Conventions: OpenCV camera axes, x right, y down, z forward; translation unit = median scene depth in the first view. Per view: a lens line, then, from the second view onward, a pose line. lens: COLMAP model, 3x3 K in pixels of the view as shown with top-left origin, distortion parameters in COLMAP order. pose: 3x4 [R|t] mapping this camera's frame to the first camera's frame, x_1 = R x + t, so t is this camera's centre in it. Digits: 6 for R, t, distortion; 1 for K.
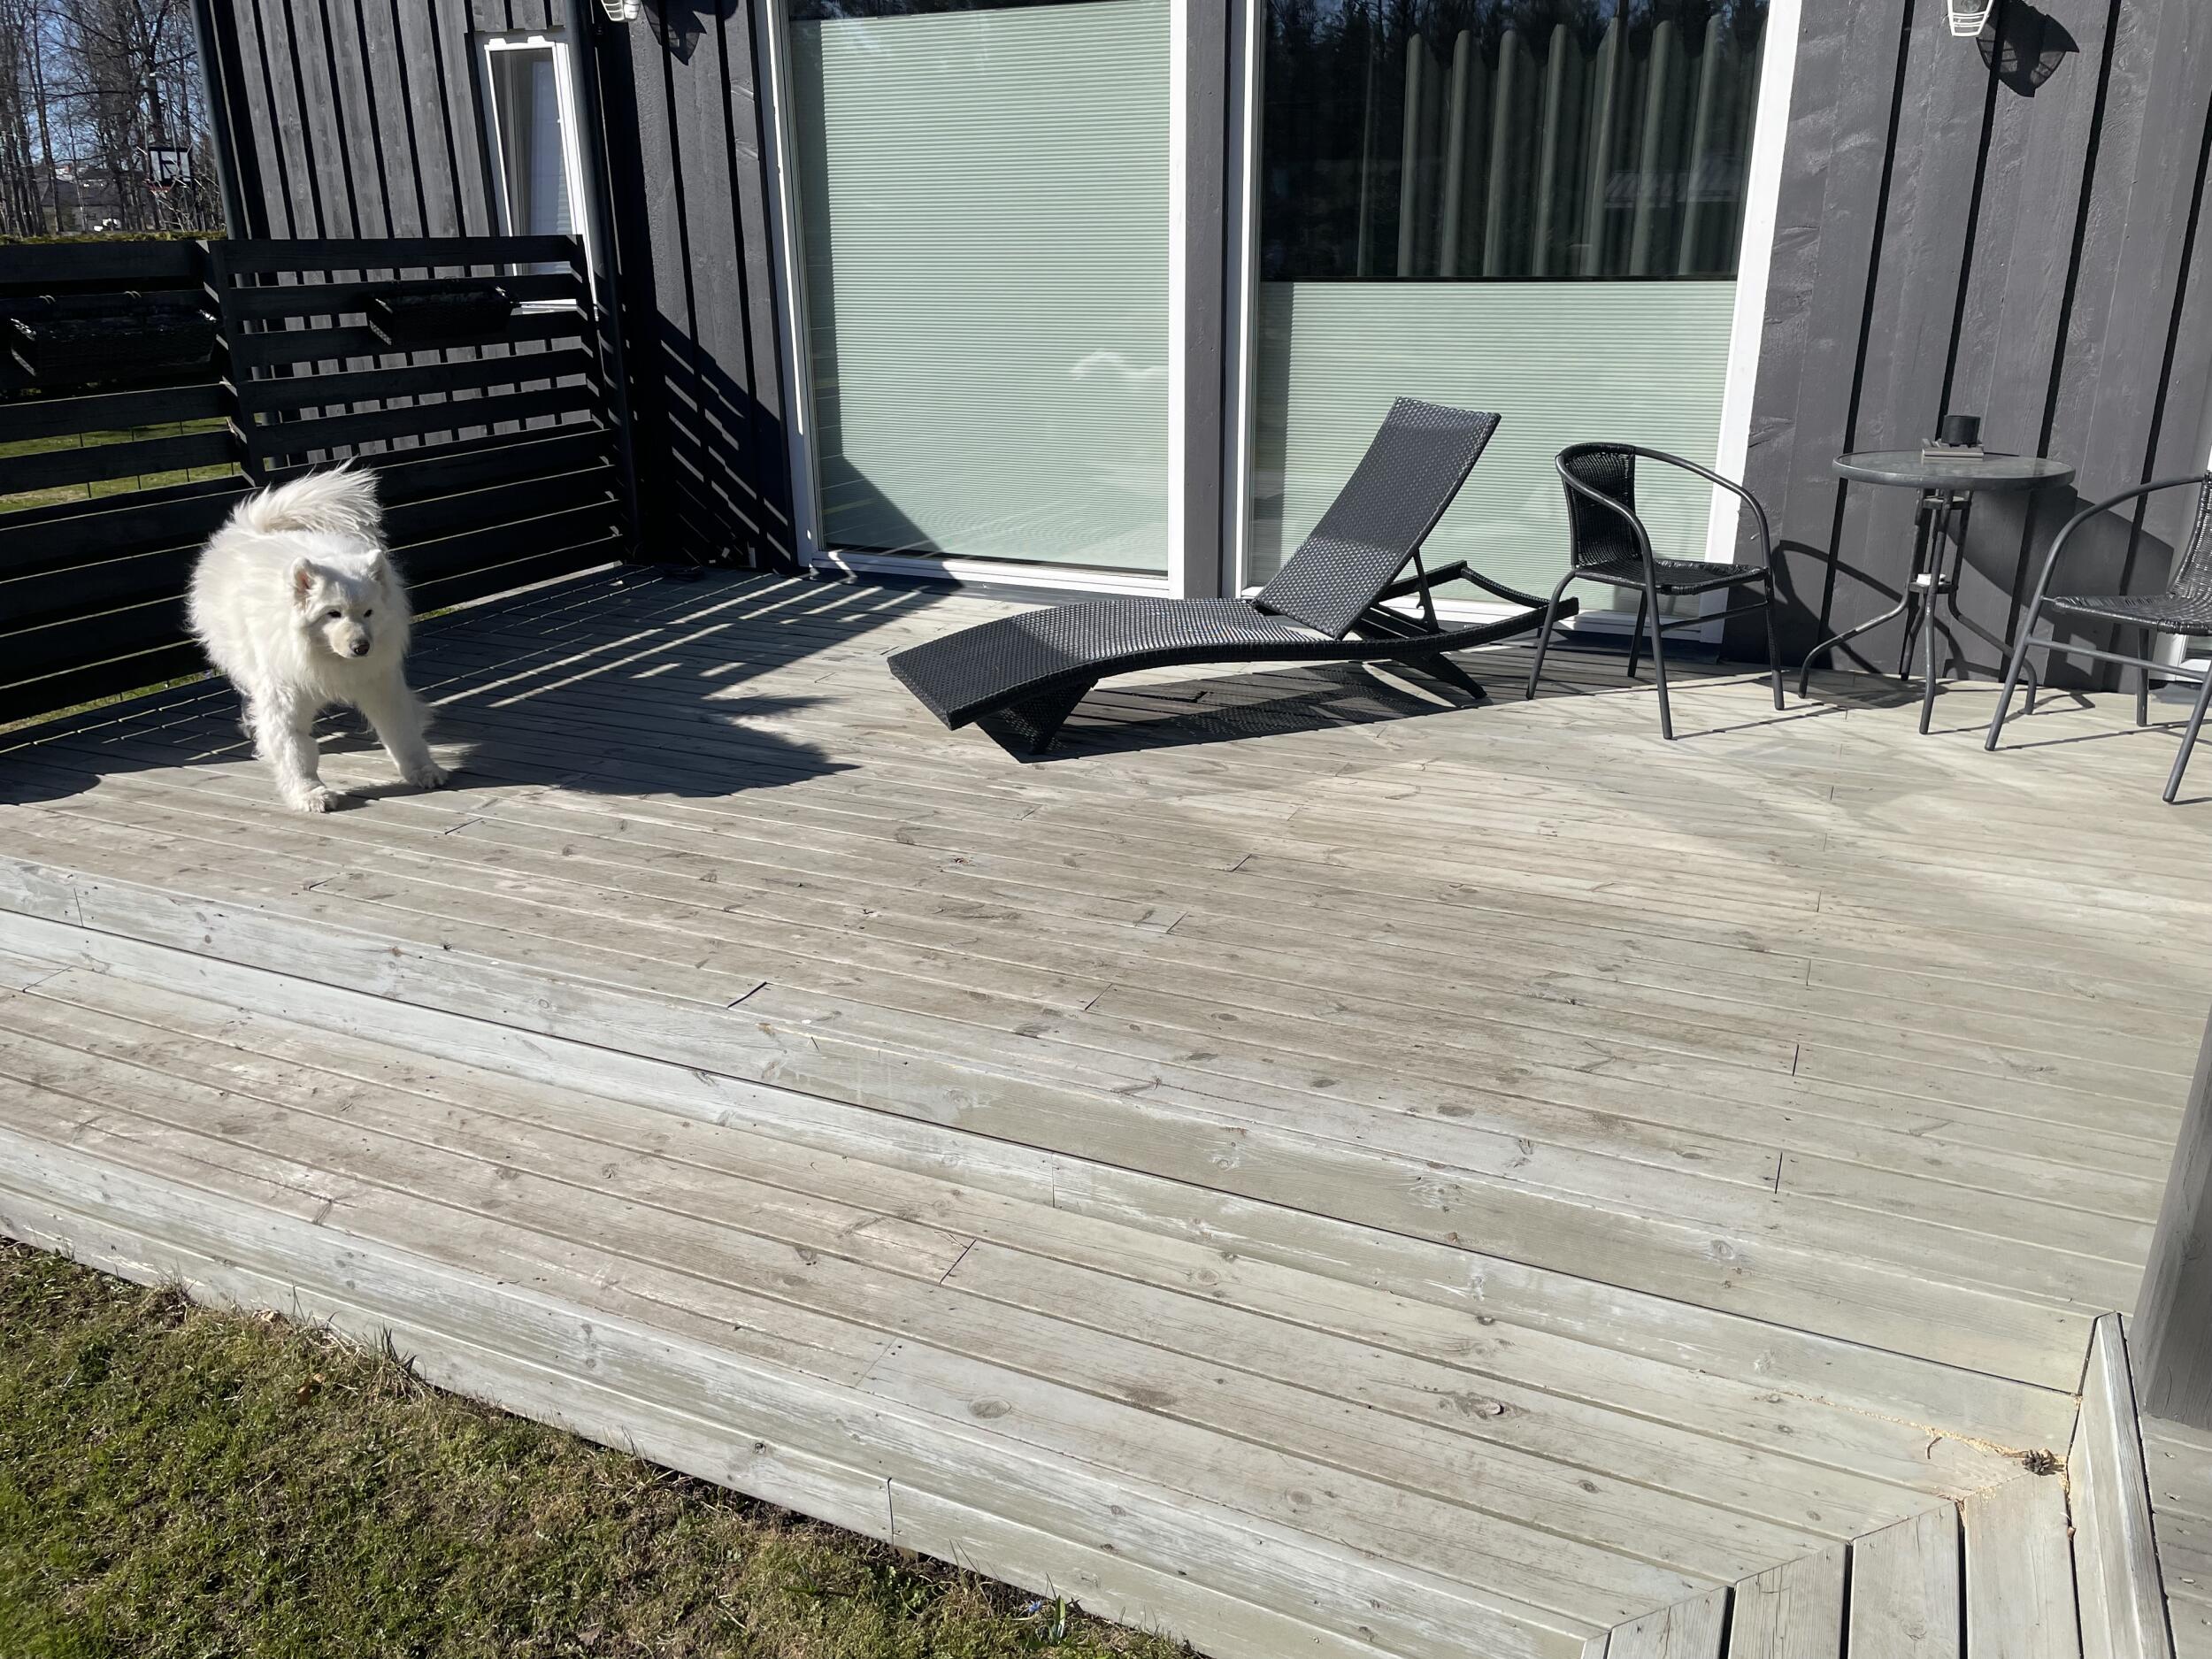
lens RADIAL K [[1677.5, 0, 1106.0], [0, 1677.5, 829.5], [0, 0, 1]] dist [0.110675, -0.136919]
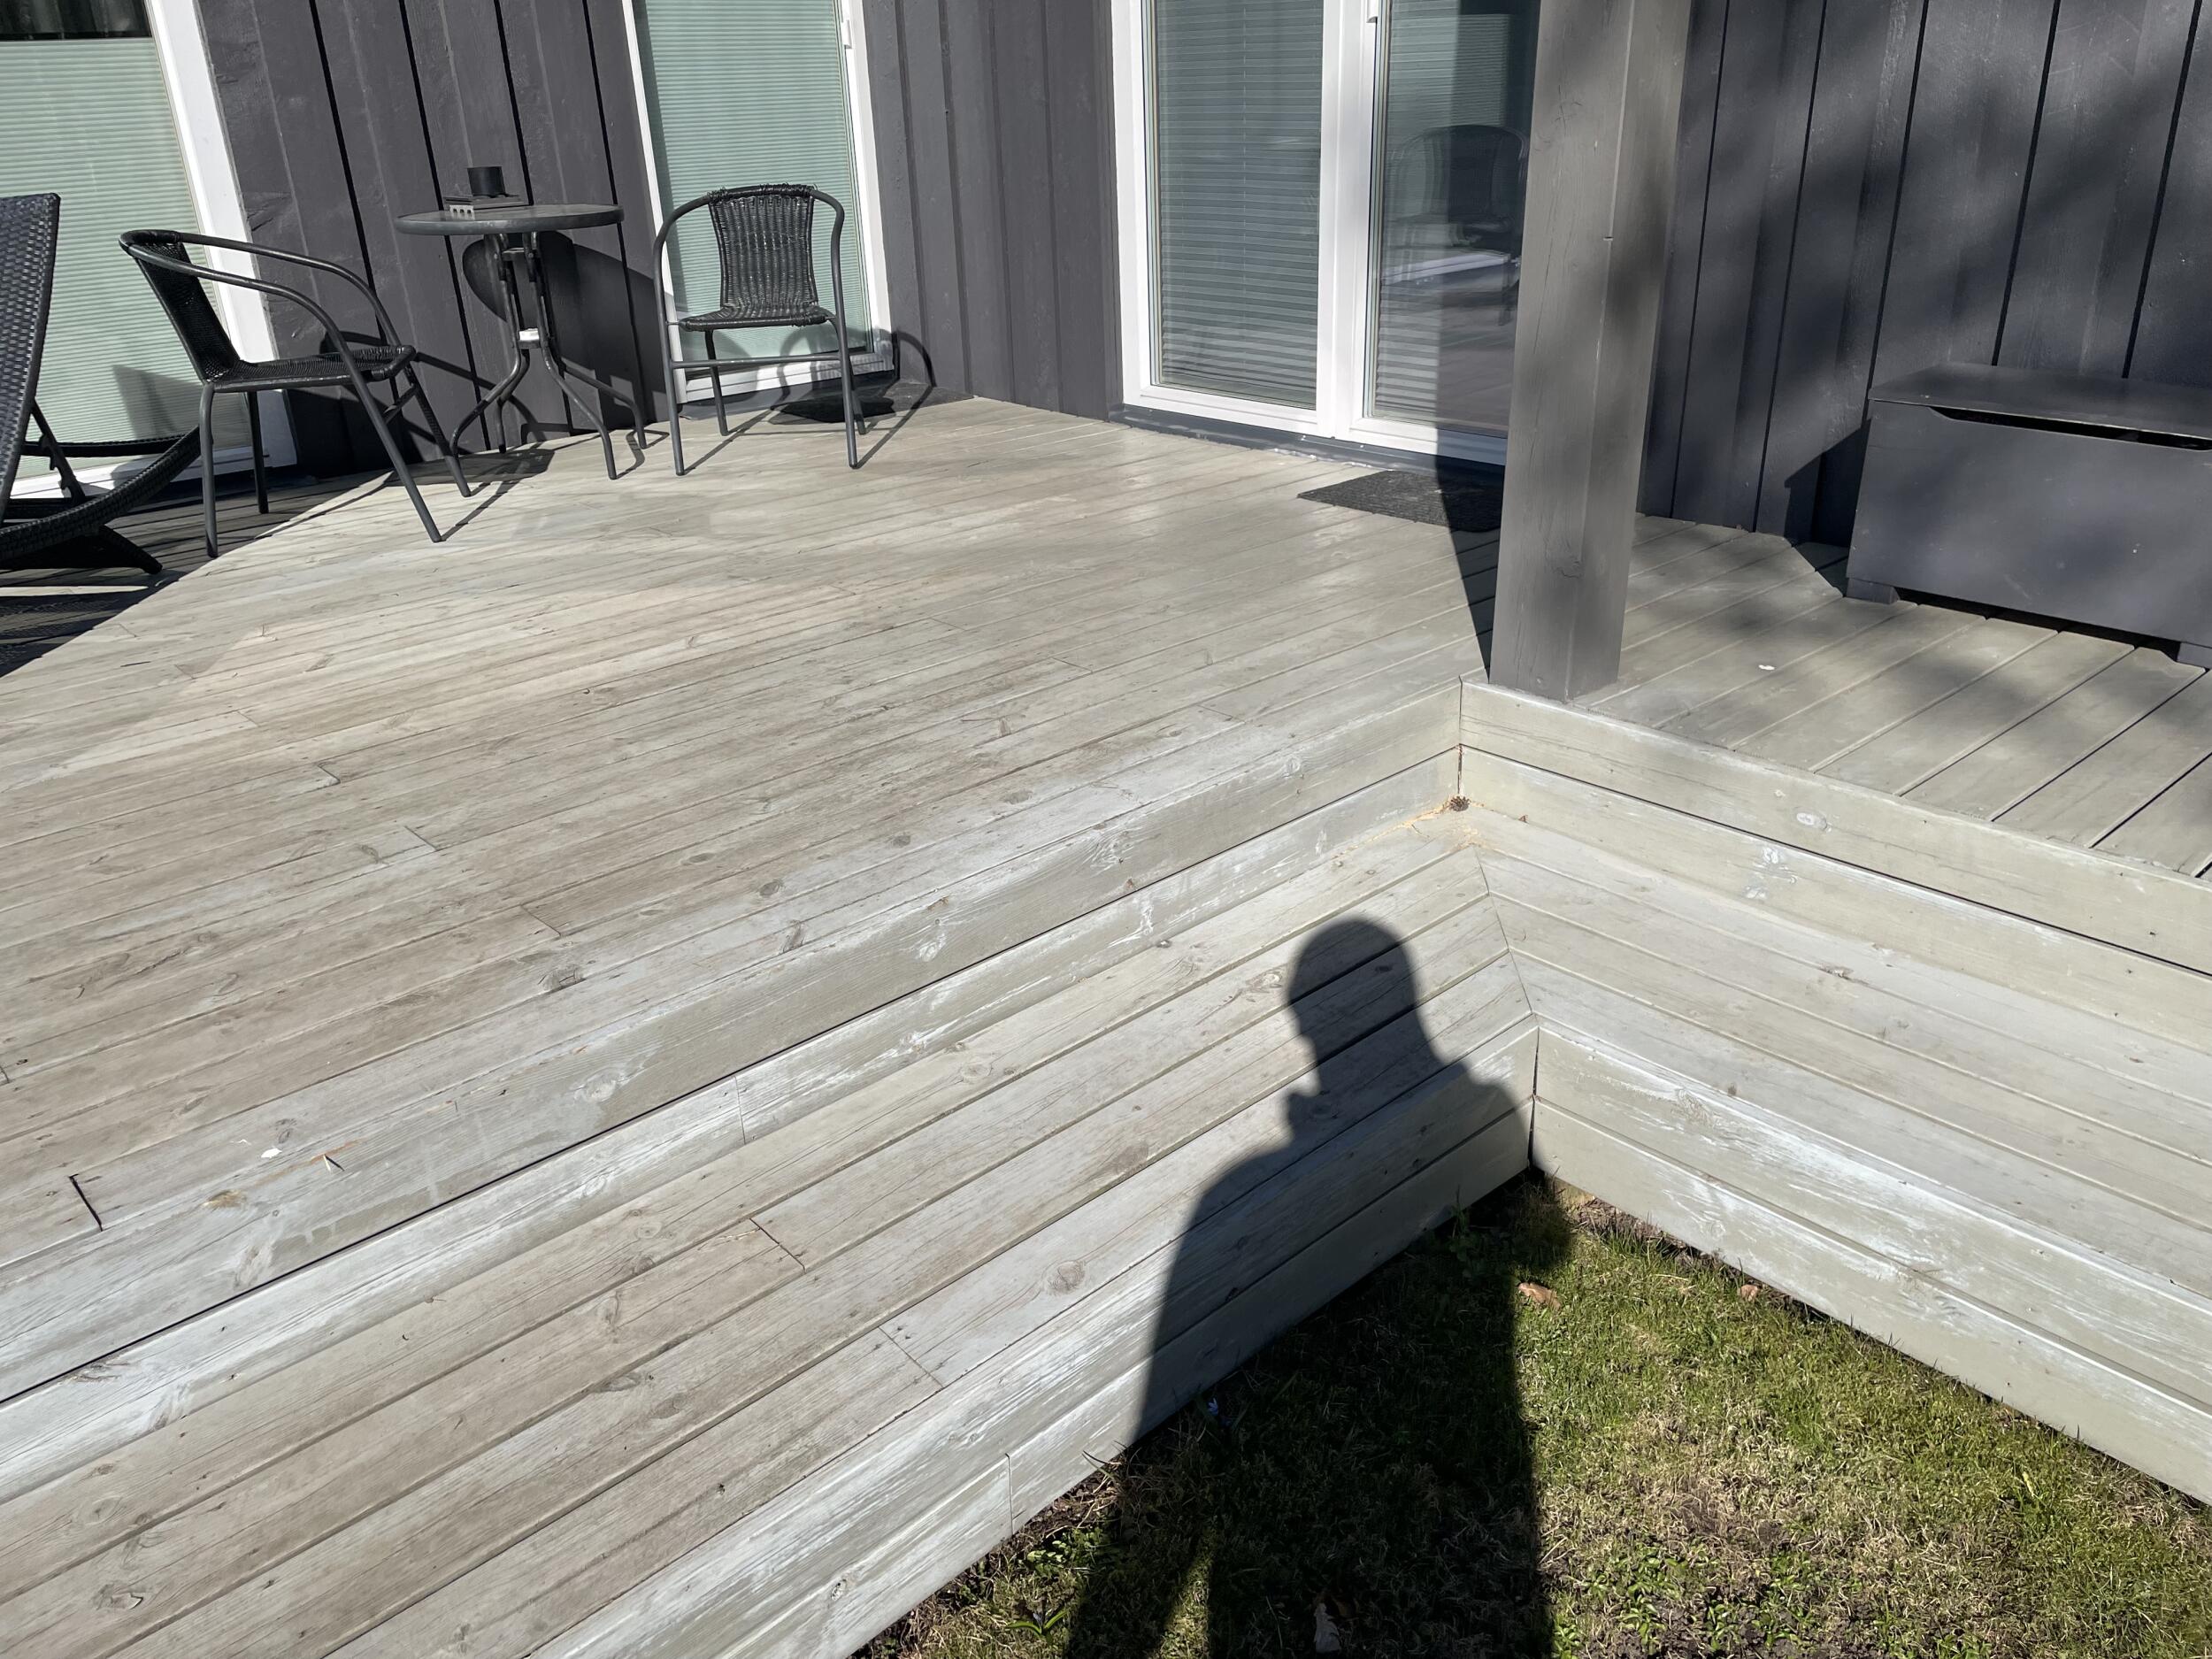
lens RADIAL K [[1677.5, 0, 1106.0], [0, 1677.5, 829.5], [0, 0, 1]] dist [0.110675, -0.136919]
pose [[0.380804, -0.383410, 0.841419, -0.445713], [0.340654, 0.904147, 0.257823, -0.035507], [-0.859618, 0.188453, 0.474913, 0.381394]]
